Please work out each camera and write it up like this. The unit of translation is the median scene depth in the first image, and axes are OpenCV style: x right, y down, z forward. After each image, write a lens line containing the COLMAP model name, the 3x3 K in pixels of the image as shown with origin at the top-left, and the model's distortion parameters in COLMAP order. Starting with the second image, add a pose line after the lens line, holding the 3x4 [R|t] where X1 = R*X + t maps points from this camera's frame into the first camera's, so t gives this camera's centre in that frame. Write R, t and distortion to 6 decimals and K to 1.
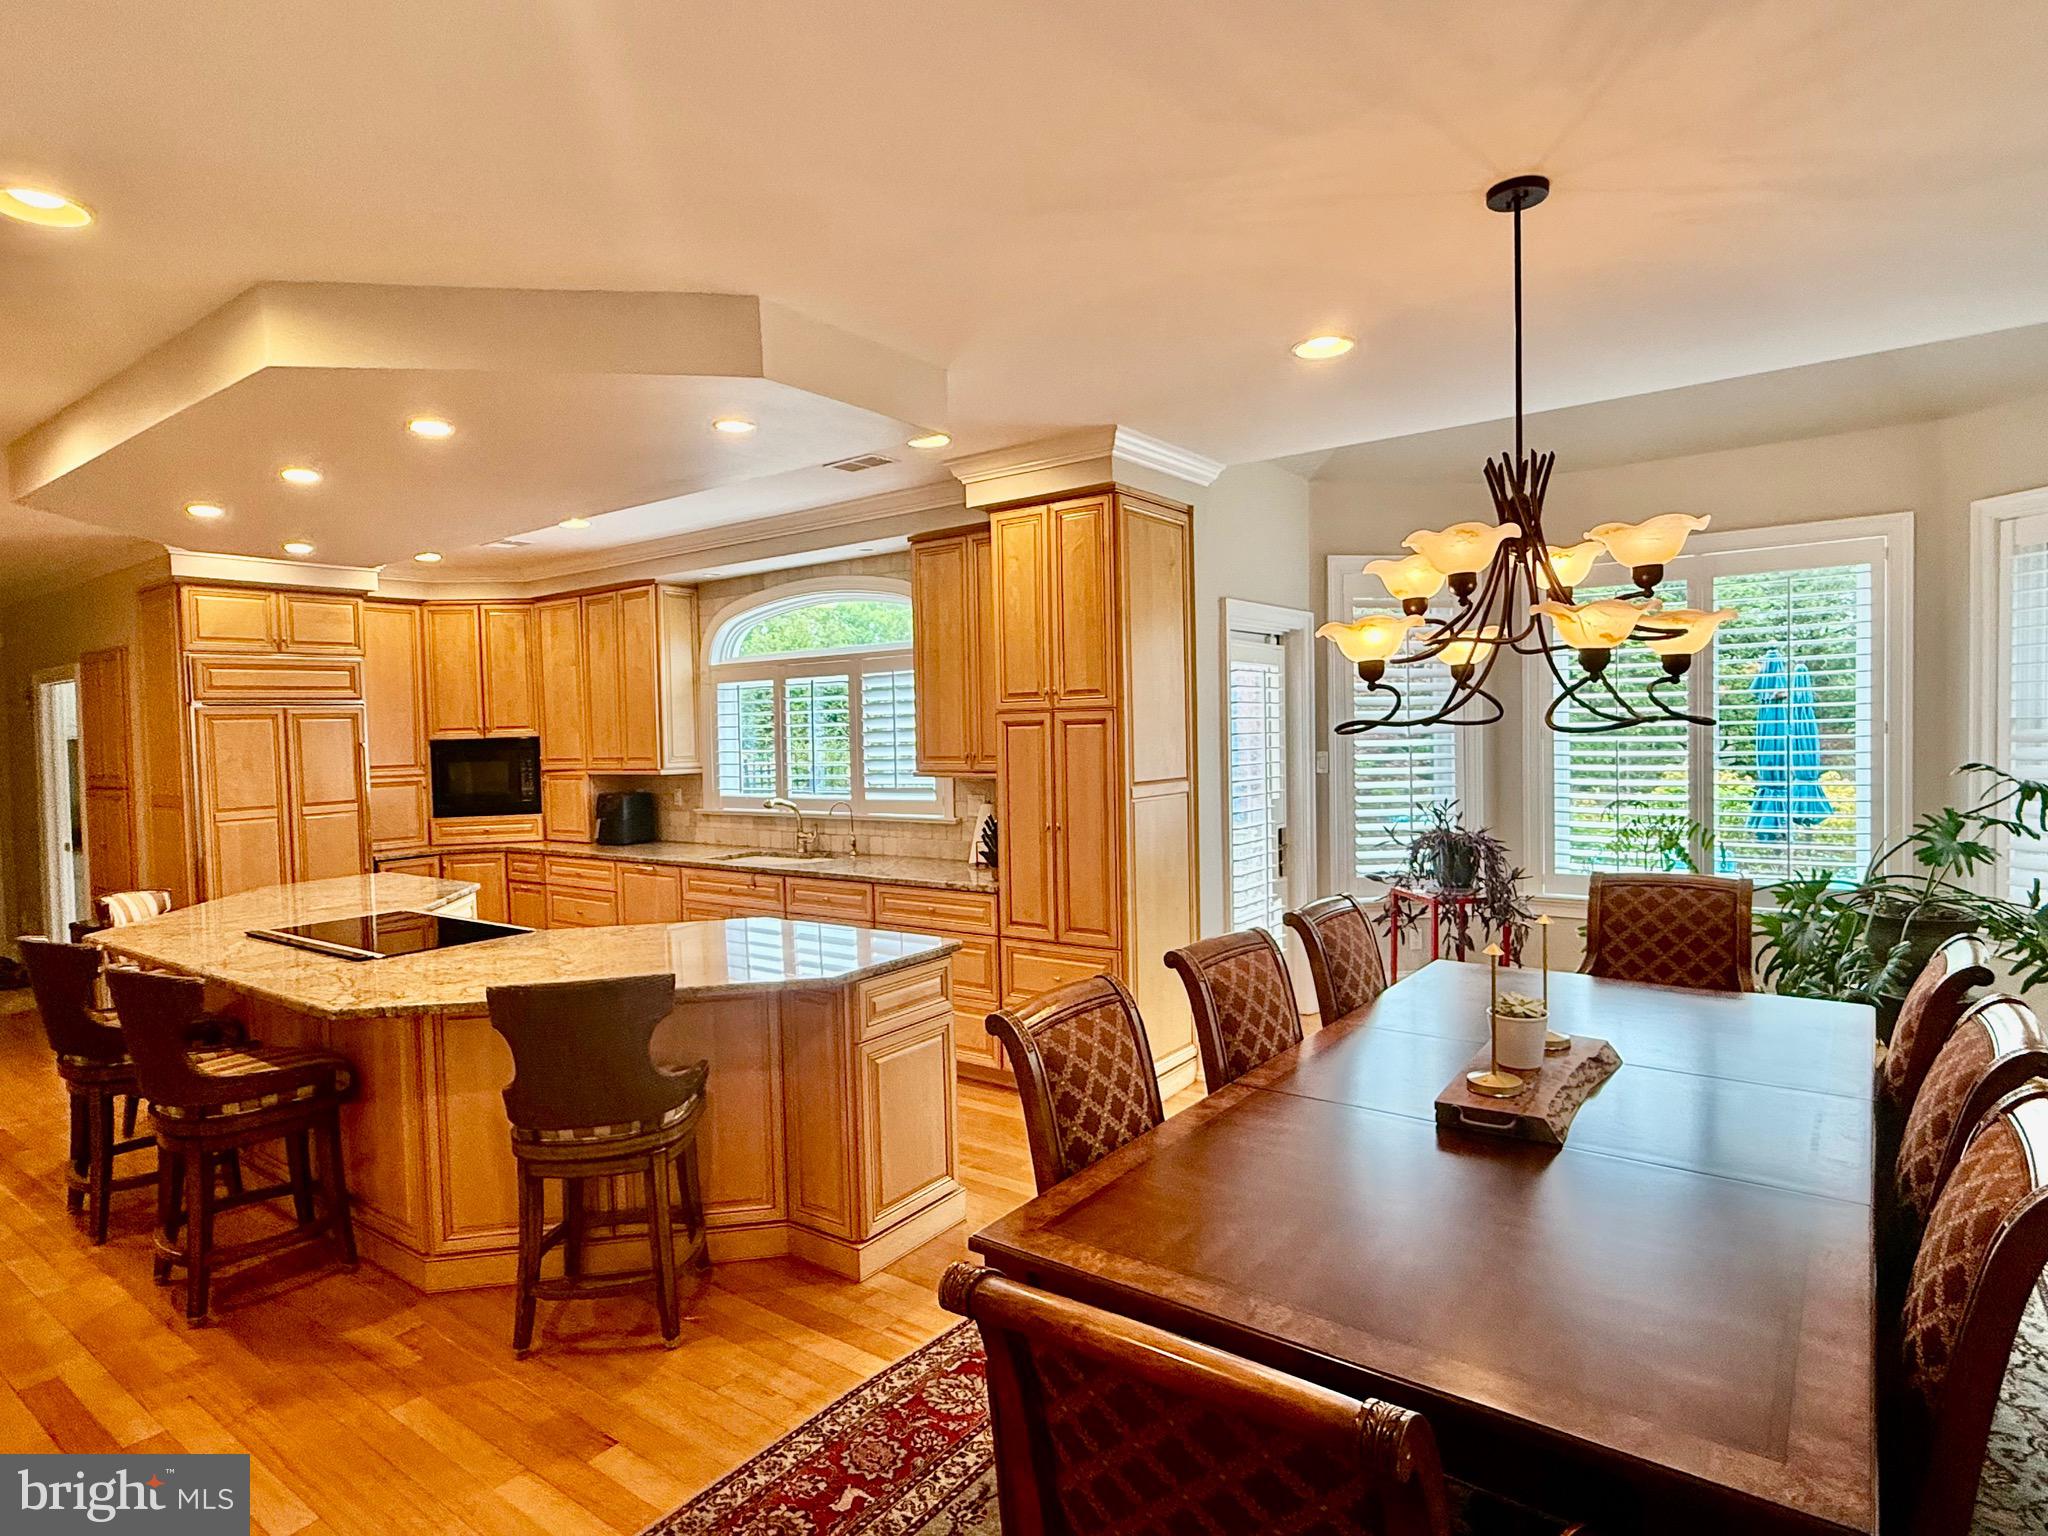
lens RADIAL K [[1106.8, 0, 1018.9], [0, 1106.8, 759.2], [0, 0, 1]] dist [-0.001493, -0.001050]
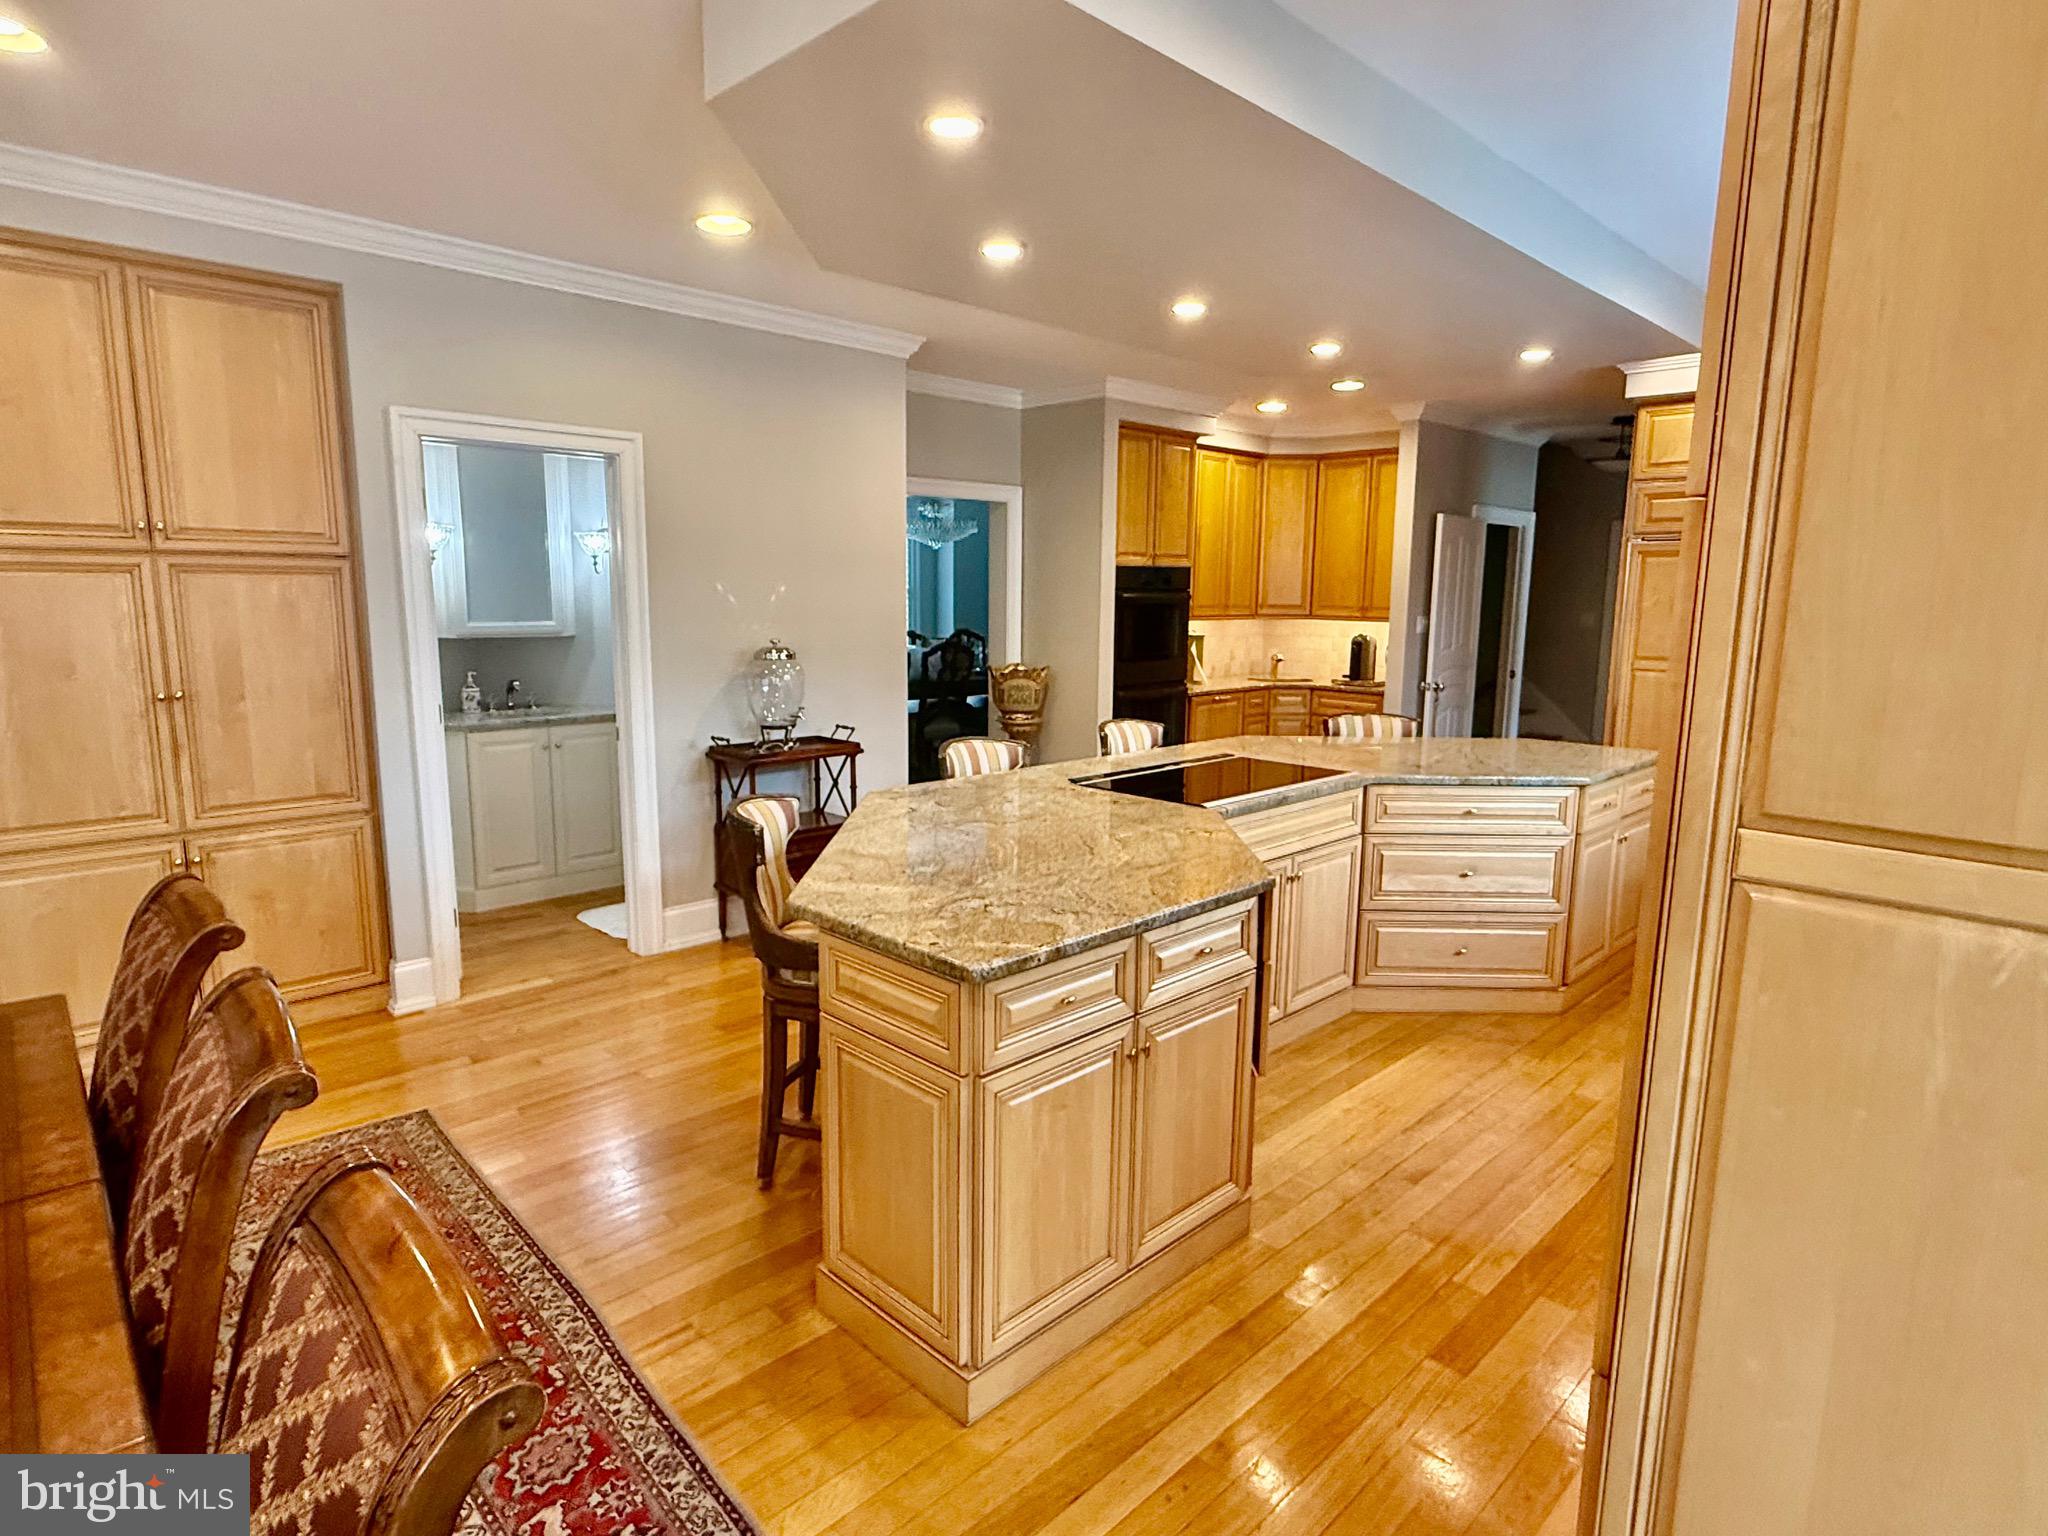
lens RADIAL K [[1106.8, 0, 1018.9], [0, 1106.8, 759.2], [0, 0, 1]] dist [-0.001493, -0.001050]
pose [[-0.165861, 0.175045, -0.970489, 0.250220], [-0.034994, 0.982456, 0.183184, -0.019682], [0.985528, 0.064344, -0.156825, 0.609058]]
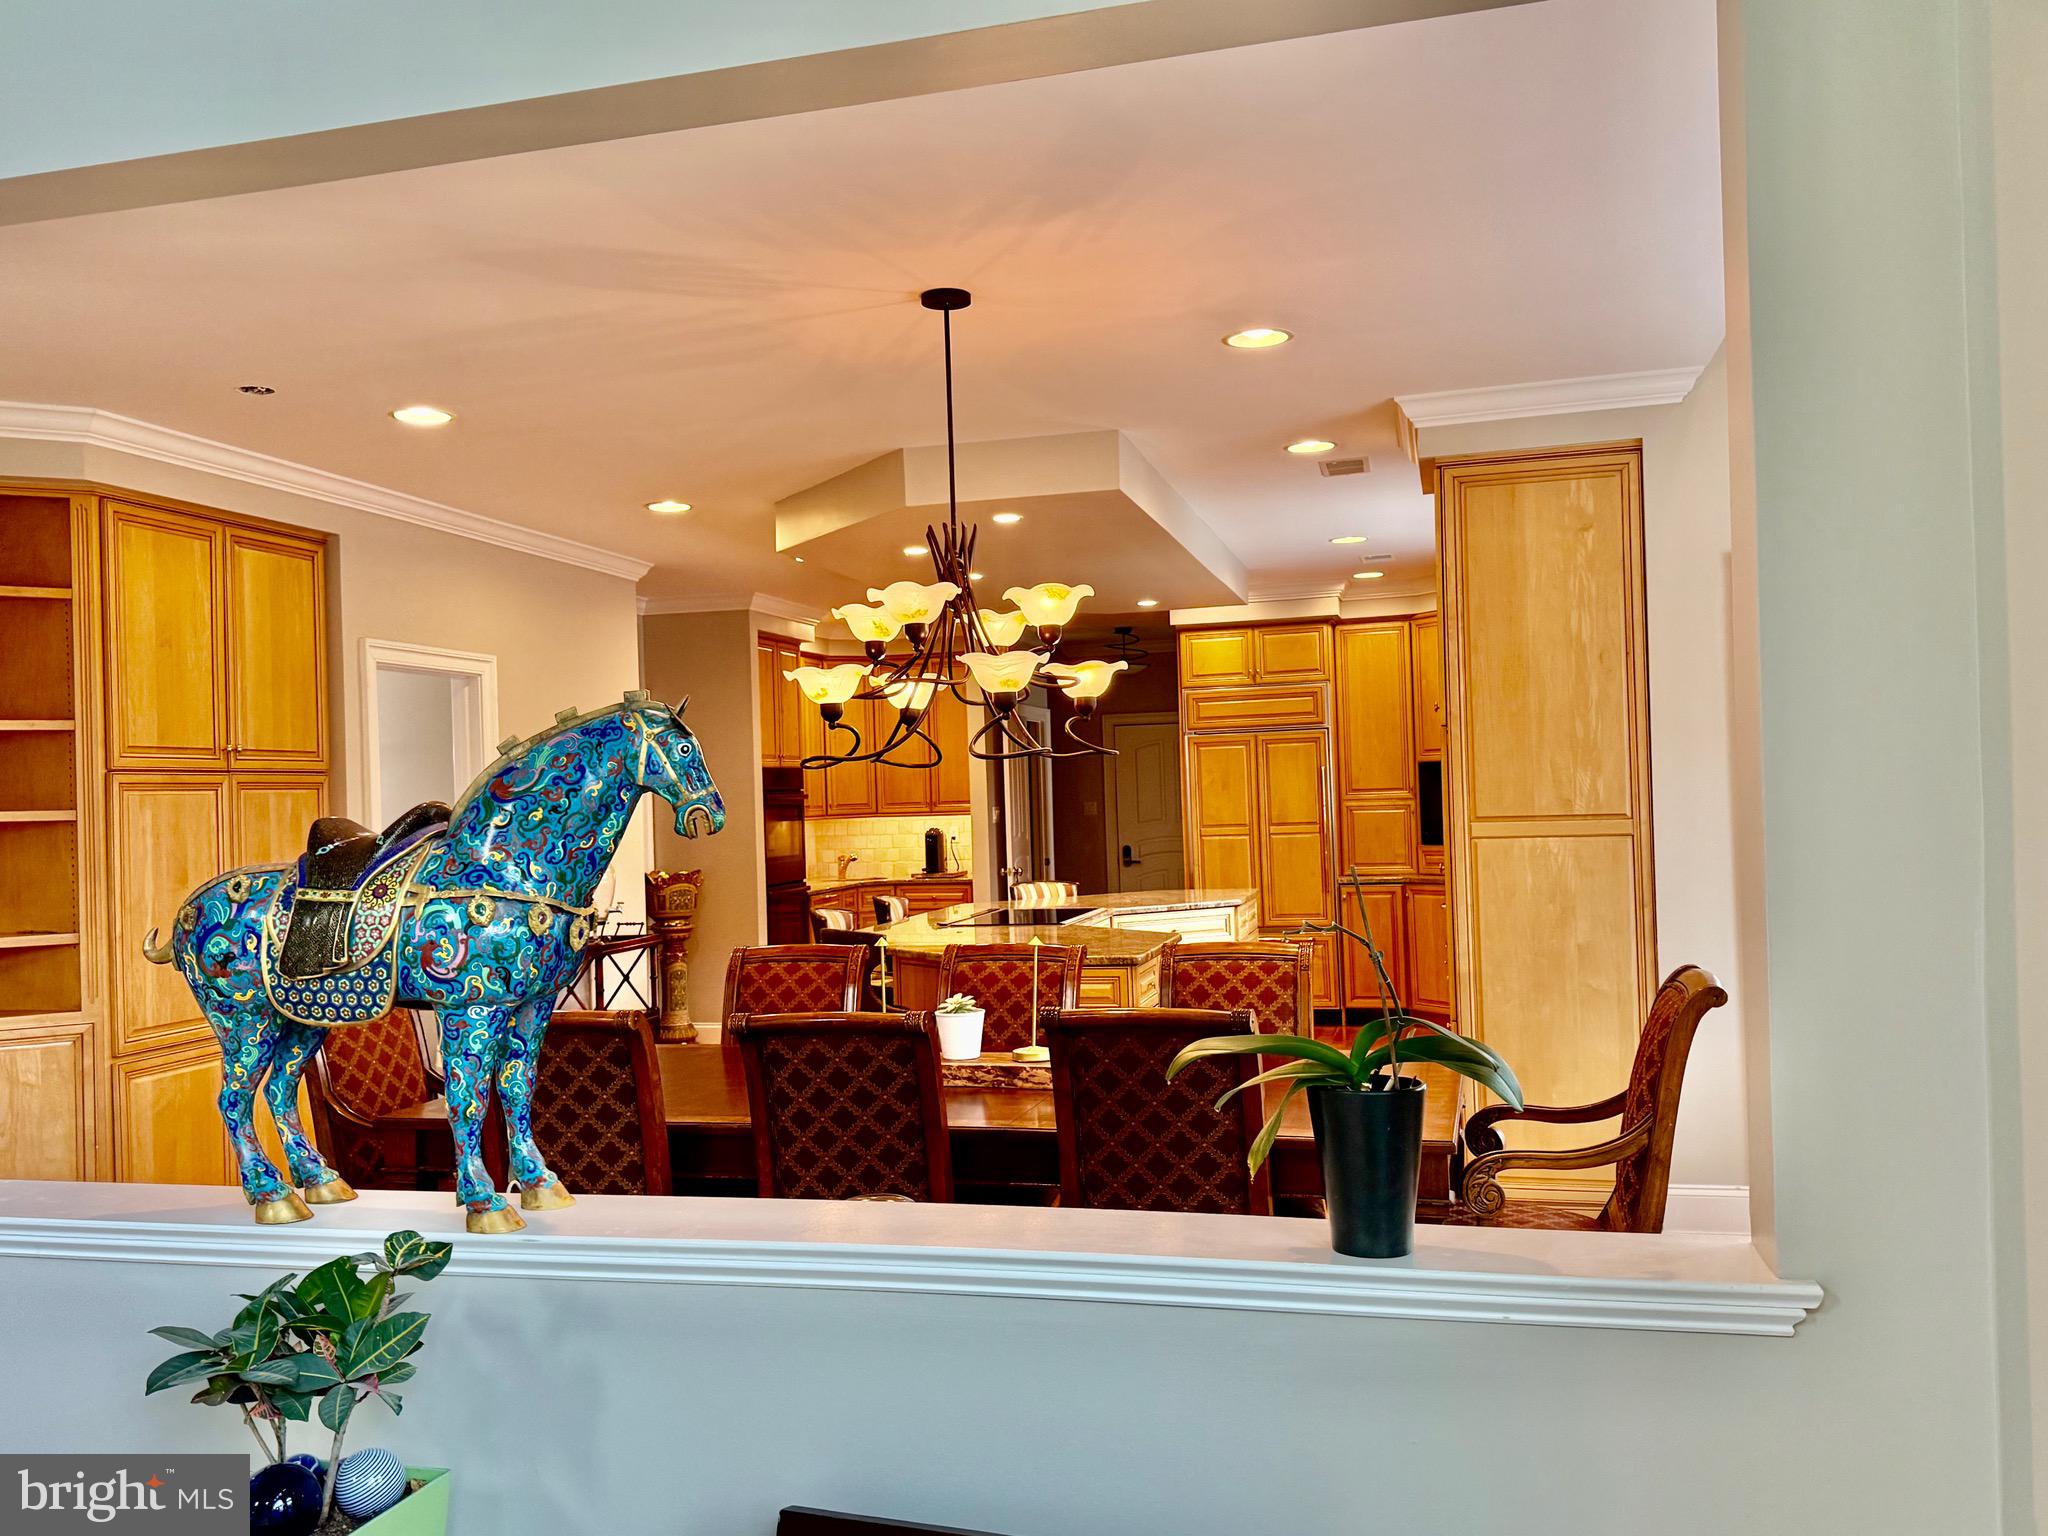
lens RADIAL K [[1713.0, 0, 1014.1], [0, 1713.0, 770.8], [0, 0, 1]] dist [0.165026, -0.328163]
pose [[0.375065, -0.000287, -0.926998, 0.799182], [-0.004695, 0.999987, -0.002209, -0.005783], [0.926987, 0.005181, 0.375059, 0.146102]]
